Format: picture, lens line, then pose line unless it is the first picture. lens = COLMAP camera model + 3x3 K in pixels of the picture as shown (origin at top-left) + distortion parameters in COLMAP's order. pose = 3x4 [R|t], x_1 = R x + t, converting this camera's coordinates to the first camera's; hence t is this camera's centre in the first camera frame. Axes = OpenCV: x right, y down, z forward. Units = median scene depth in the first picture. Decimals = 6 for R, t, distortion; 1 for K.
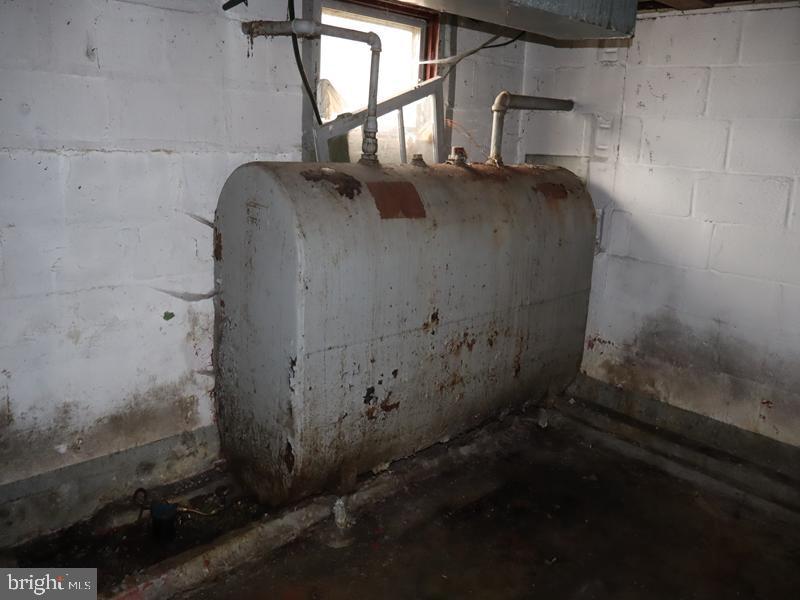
lens RADIAL K [[668.8, 0, 419.6], [0, 668.8, 265.3], [0, 0, 1]] dist [0.007534, 0.001672]
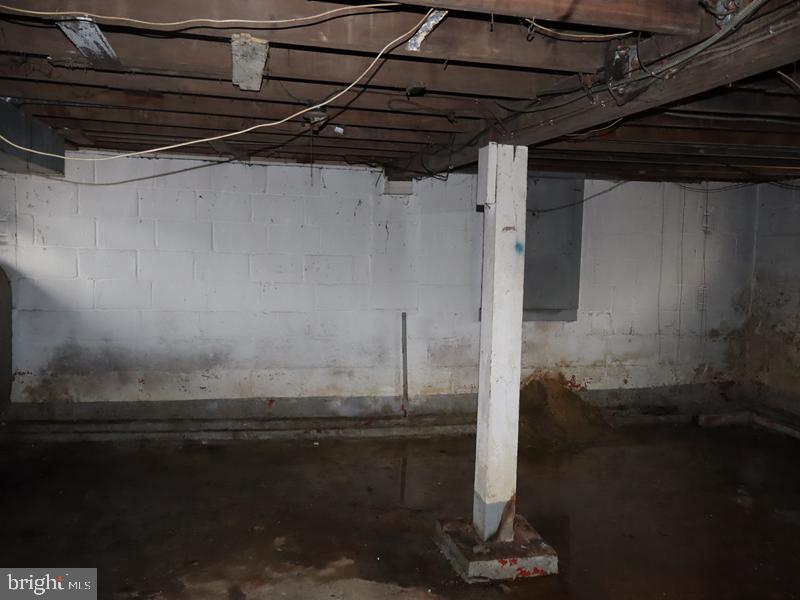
lens RADIAL K [[668.8, 0, 399.7], [0, 668.8, 299.2], [0, 0, 1]] dist [0.007534, 0.001672]
pose [[0.513910, -0.112379, 0.850452, -0.520414], [0.157667, 0.986867, 0.035130, 0.039370], [-0.843231, 0.116034, 0.524879, -0.429818]]
